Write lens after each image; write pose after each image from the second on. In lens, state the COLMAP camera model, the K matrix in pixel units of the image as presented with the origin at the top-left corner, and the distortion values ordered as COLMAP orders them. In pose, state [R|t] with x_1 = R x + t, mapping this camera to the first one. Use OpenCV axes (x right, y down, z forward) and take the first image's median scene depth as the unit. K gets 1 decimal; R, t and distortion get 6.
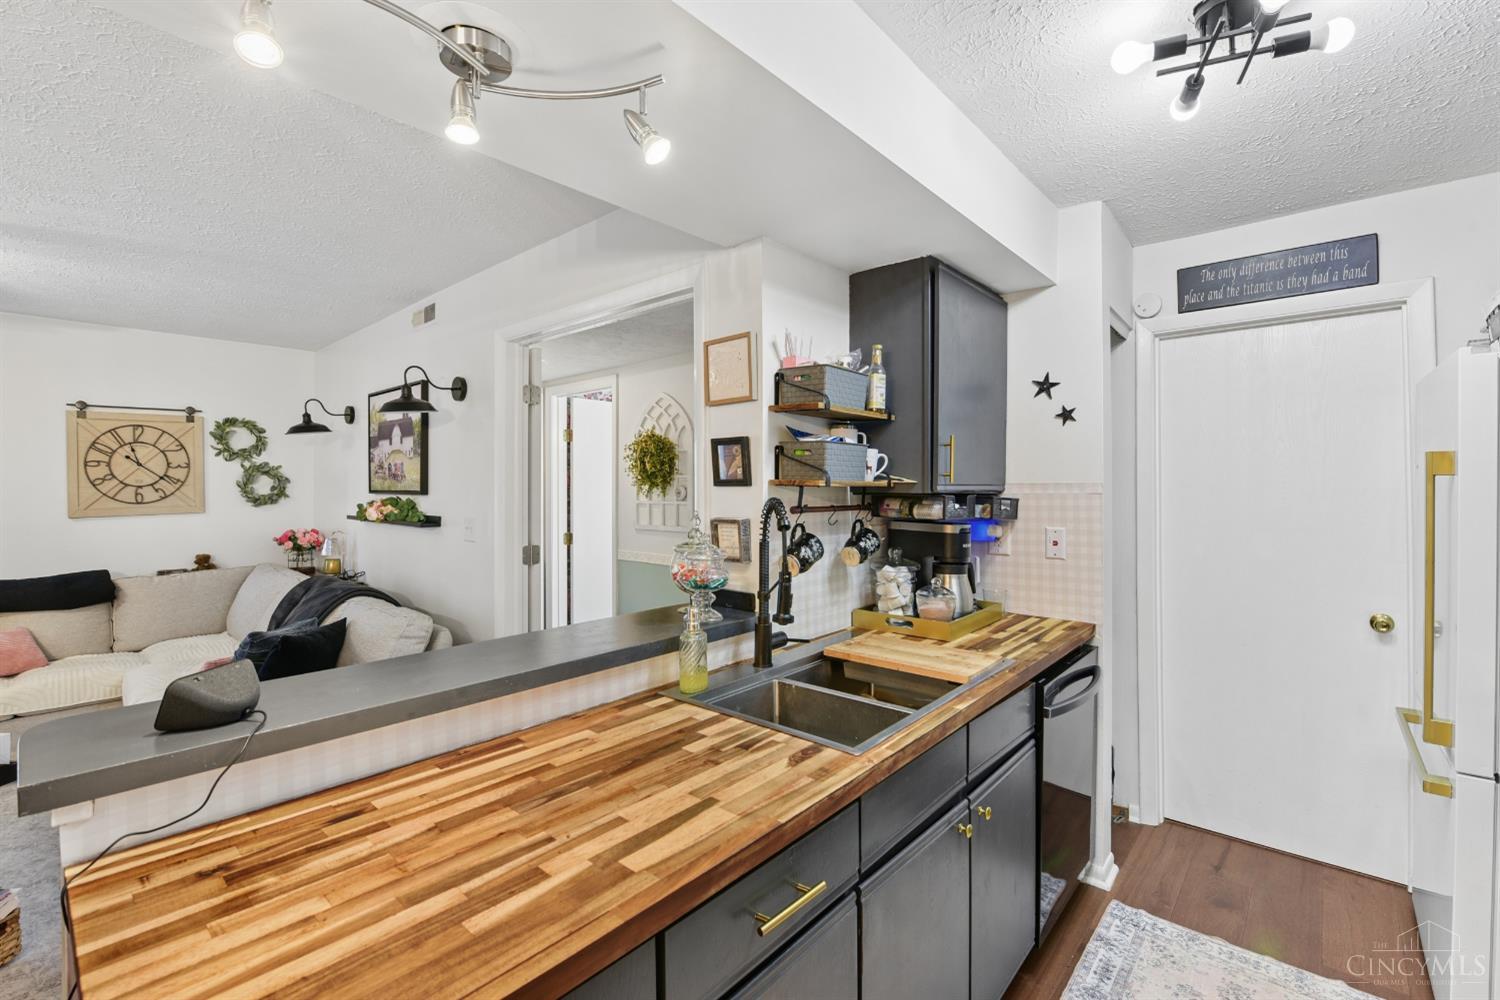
lens RADIAL K [[660.5, 0, 719.8], [0, 660.5, 482.8], [0, 0, 1]] dist [-0.000057, 0.000073]
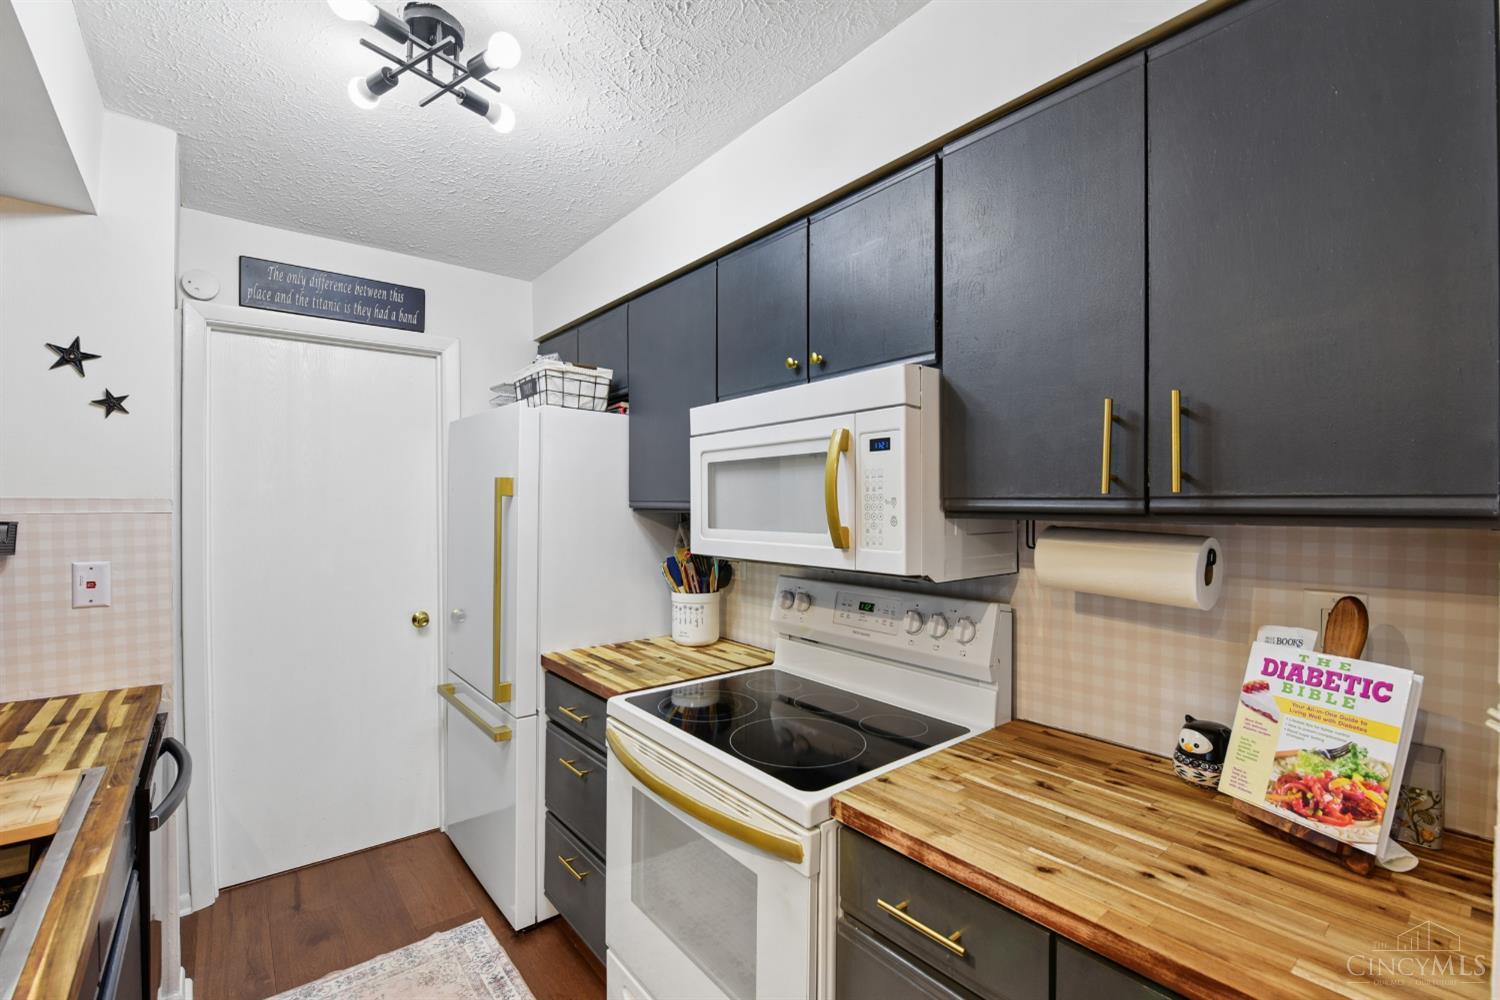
lens RADIAL K [[657.0, 0, 807.8], [0, 657.0, 507.4], [0, 0, 1]] dist [-0.015834, -0.000219]
pose [[0.111525, -0.003197, 0.993756, -0.082605], [-0.007910, 0.999960, 0.004104, 0.001058], [-0.993730, -0.008318, 0.111495, 0.173670]]
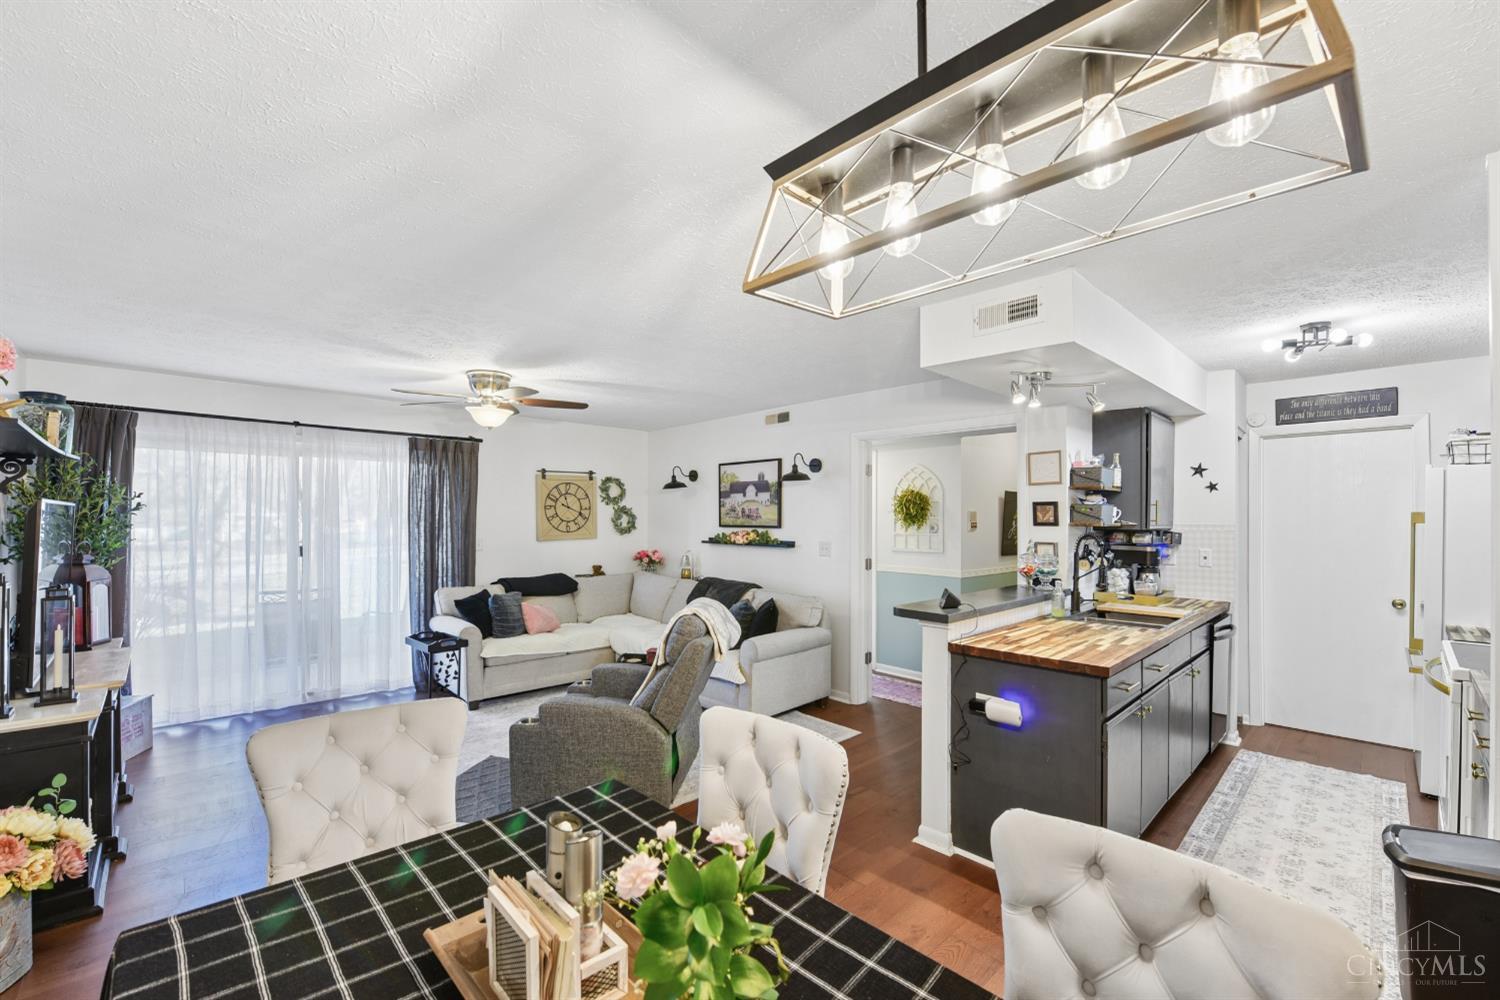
lens RADIAL K [[606.5, 0, 743.4], [0, 606.5, 516.8], [0, 0, 1]] dist [-0.001396, -0.000499]
pose [[0.997096, 0.004529, -0.076023, -0.621829], [-0.004455, 0.999989, 0.001143, -0.016888], [0.076027, -0.000801, 0.997105, -0.741594]]
